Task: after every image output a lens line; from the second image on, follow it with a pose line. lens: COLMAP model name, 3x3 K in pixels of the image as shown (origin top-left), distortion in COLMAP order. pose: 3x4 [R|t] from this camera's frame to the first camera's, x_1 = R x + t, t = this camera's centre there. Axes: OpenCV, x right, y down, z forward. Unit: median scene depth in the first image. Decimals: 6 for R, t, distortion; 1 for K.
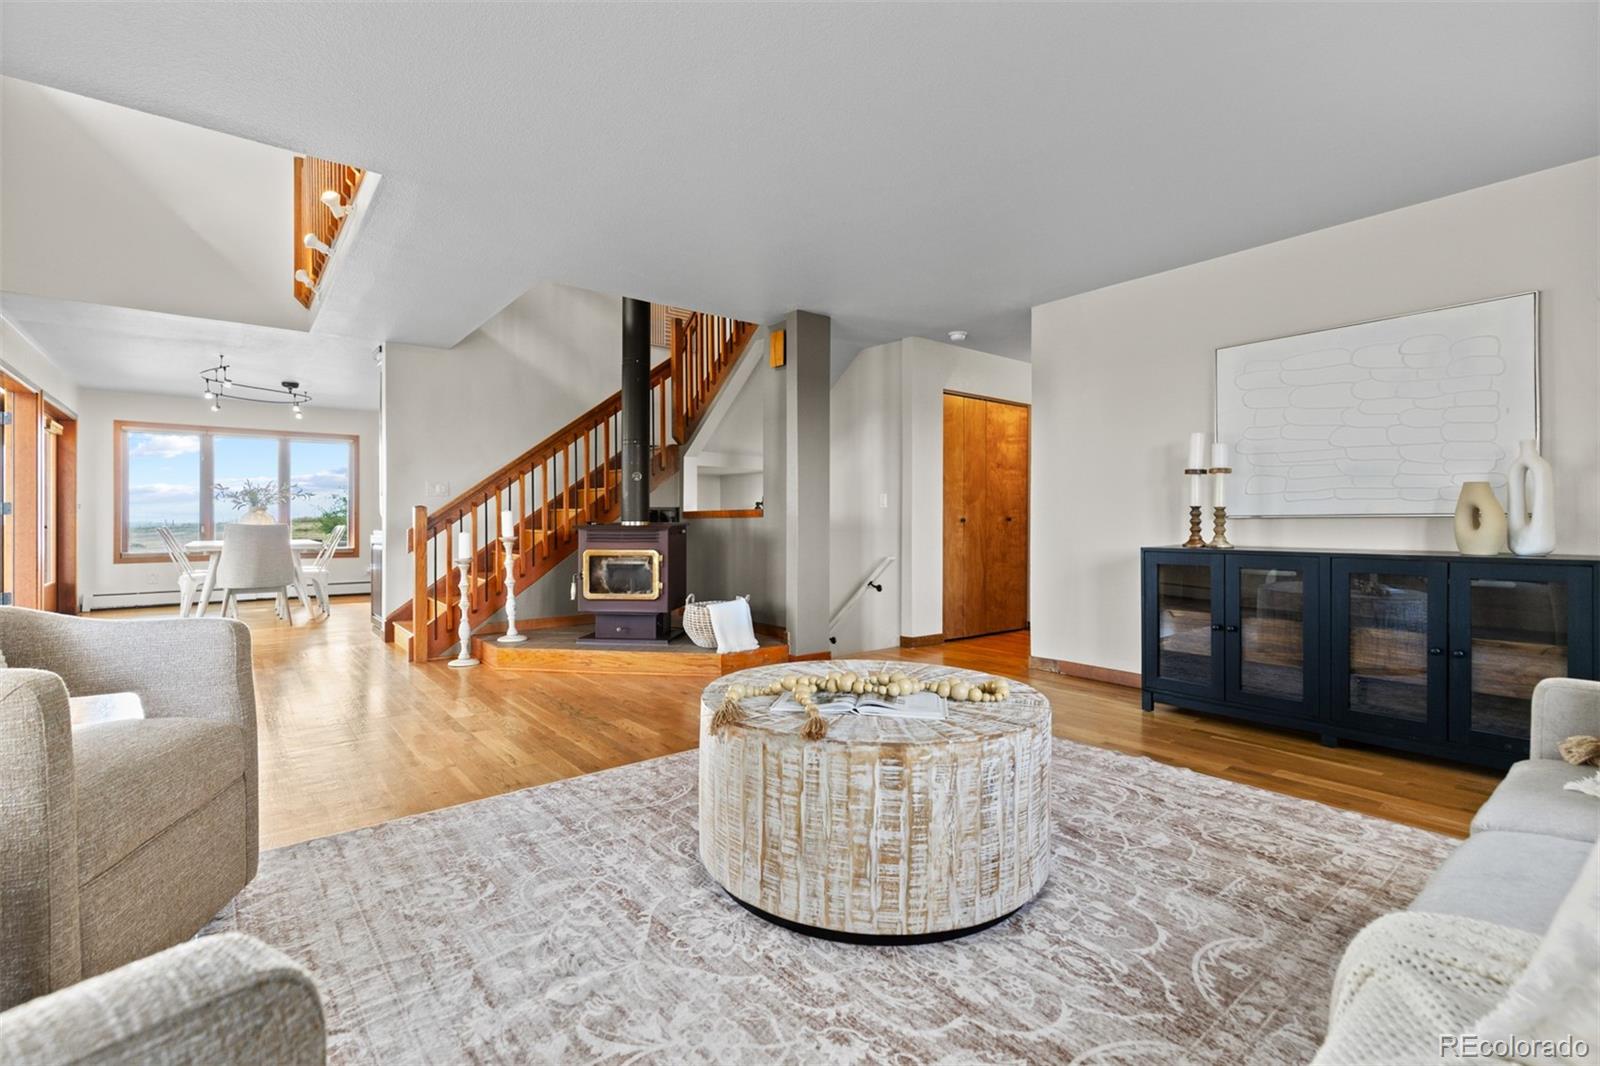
lens RADIAL K [[726.7, 0, 792.3], [0, 726.7, 516.7], [0, 0, 1]] dist [0.010267, -0.001282]
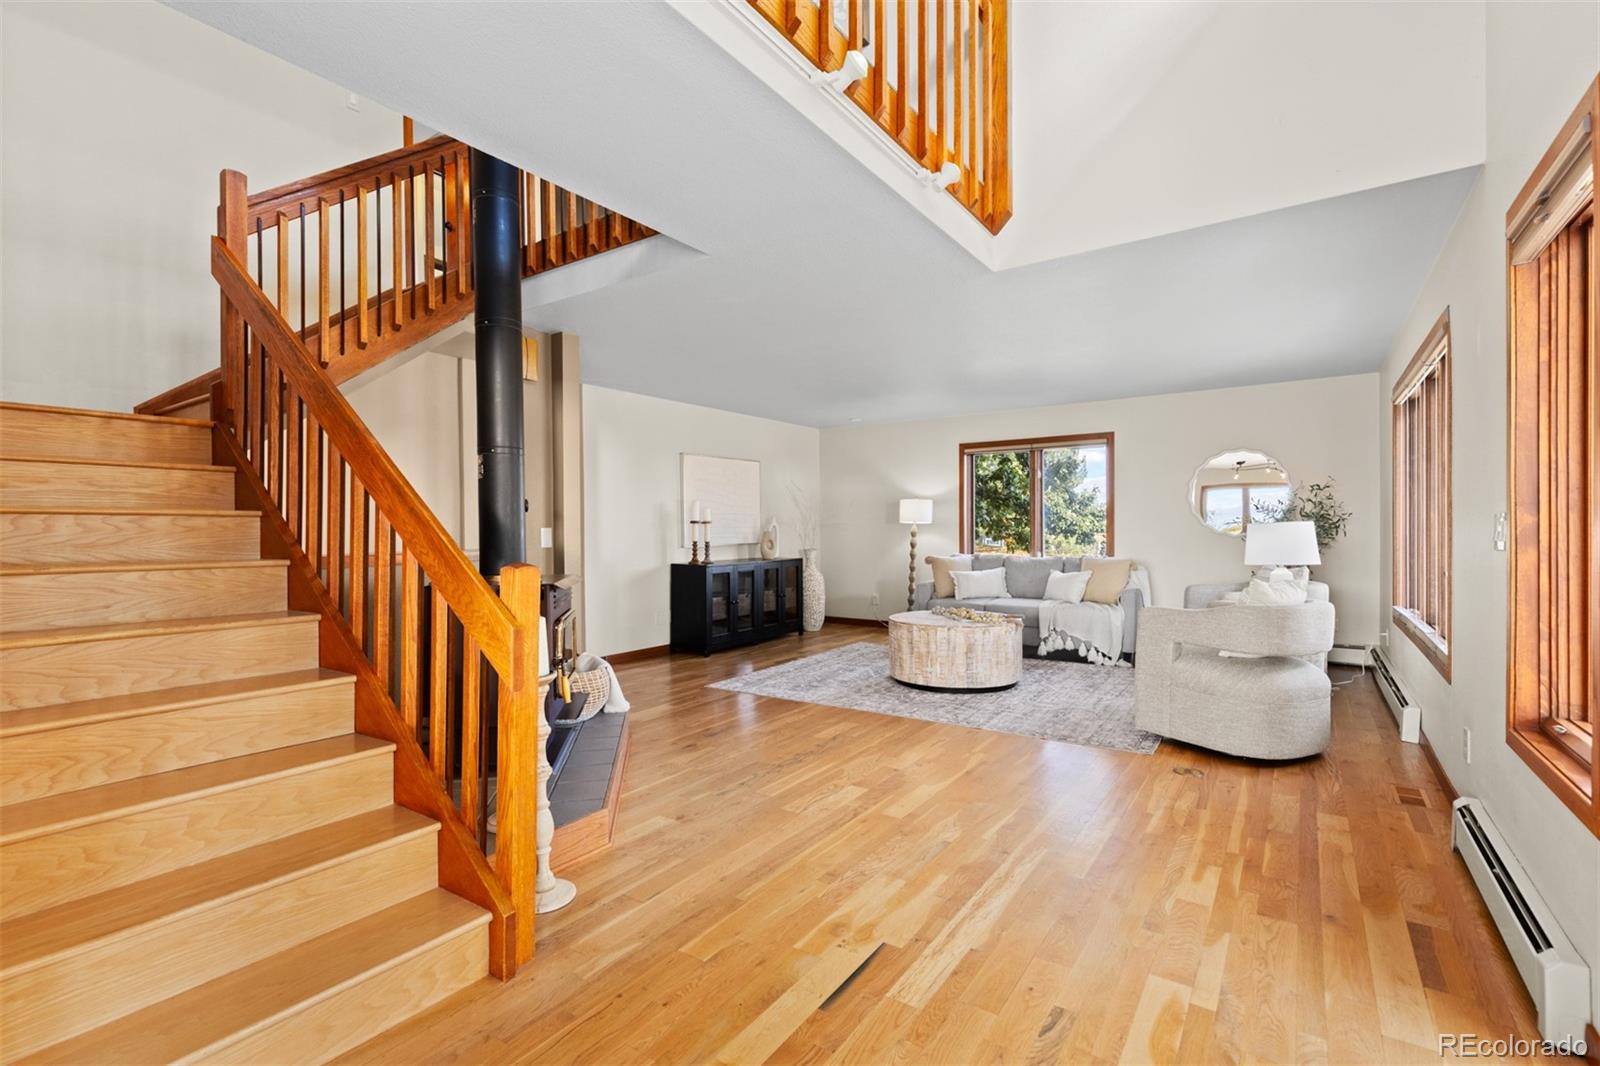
lens RADIAL K [[726.7, 0, 792.3], [0, 726.7, 516.7], [0, 0, 1]] dist [0.010267, -0.001282]
pose [[-0.290849, 0.017347, 0.956612, -1.683034], [0.002804, 0.999847, -0.017279, -0.058591], [-0.956765, -0.002343, -0.290853, 1.748601]]
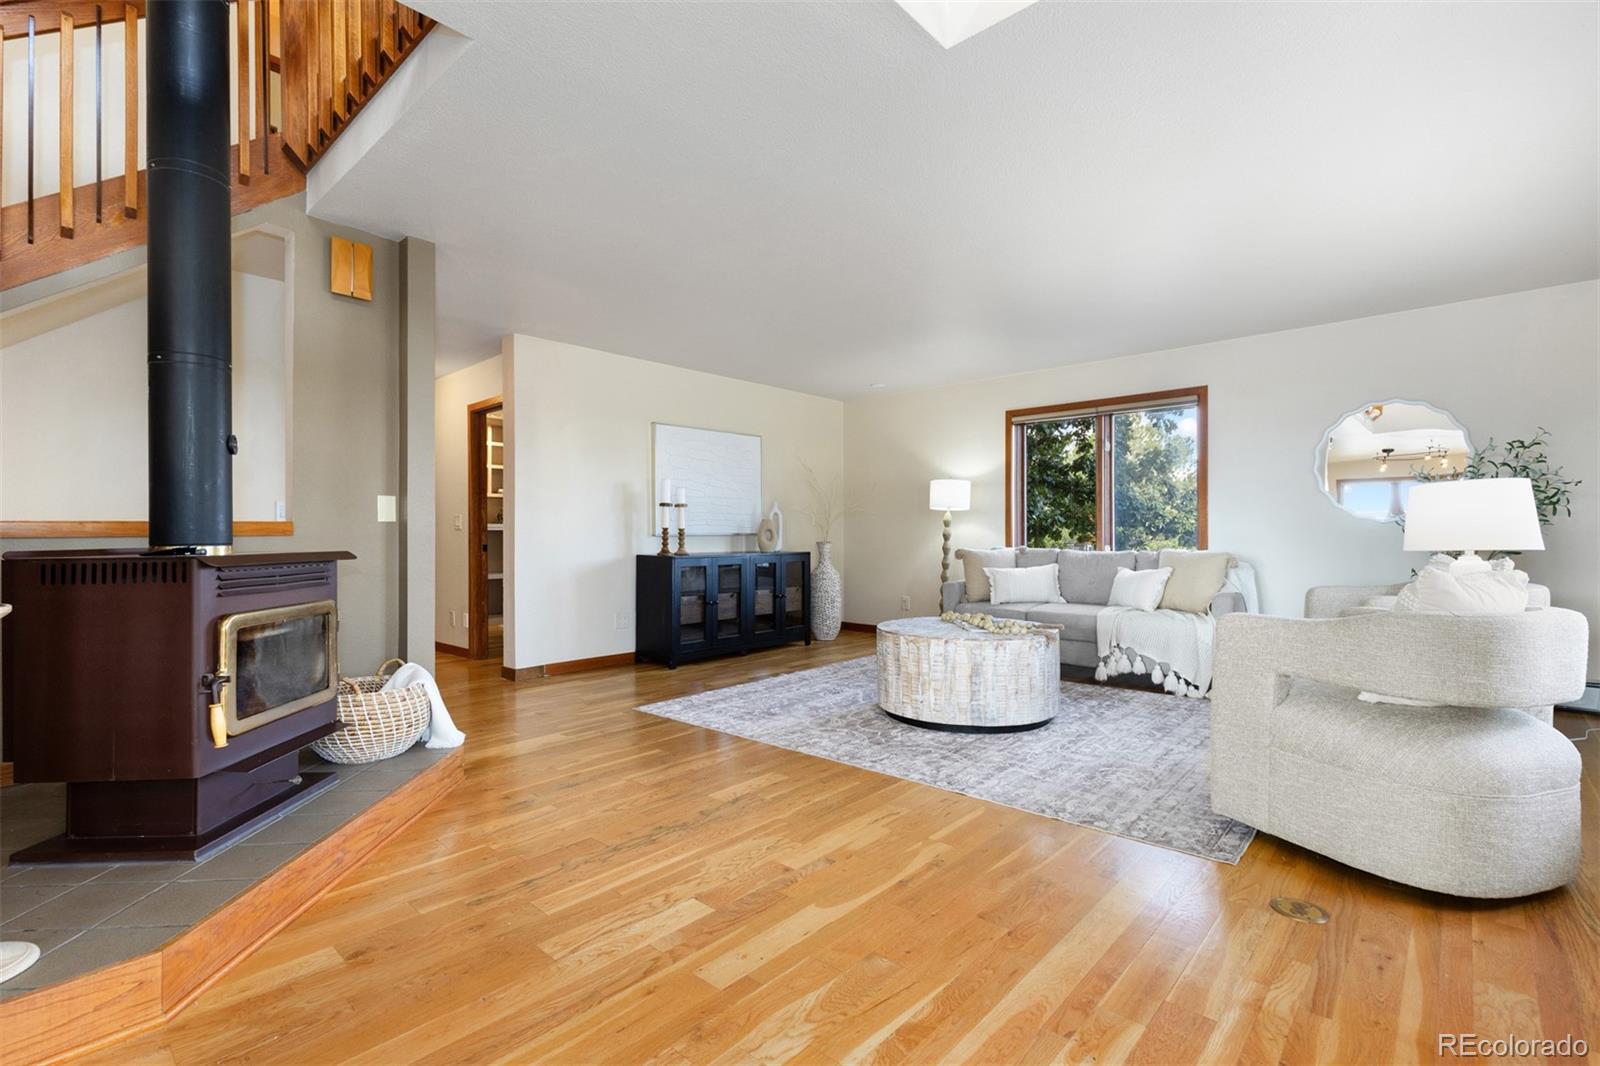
lens RADIAL K [[726.7, 0, 792.3], [0, 726.7, 516.7], [0, 0, 1]] dist [0.010267, -0.001282]
pose [[-0.162260, 0.026056, 0.986404, -1.299999], [-0.002148, 0.999640, -0.026759, 0.002645], [-0.986746, -0.006461, -0.162146, 1.331228]]
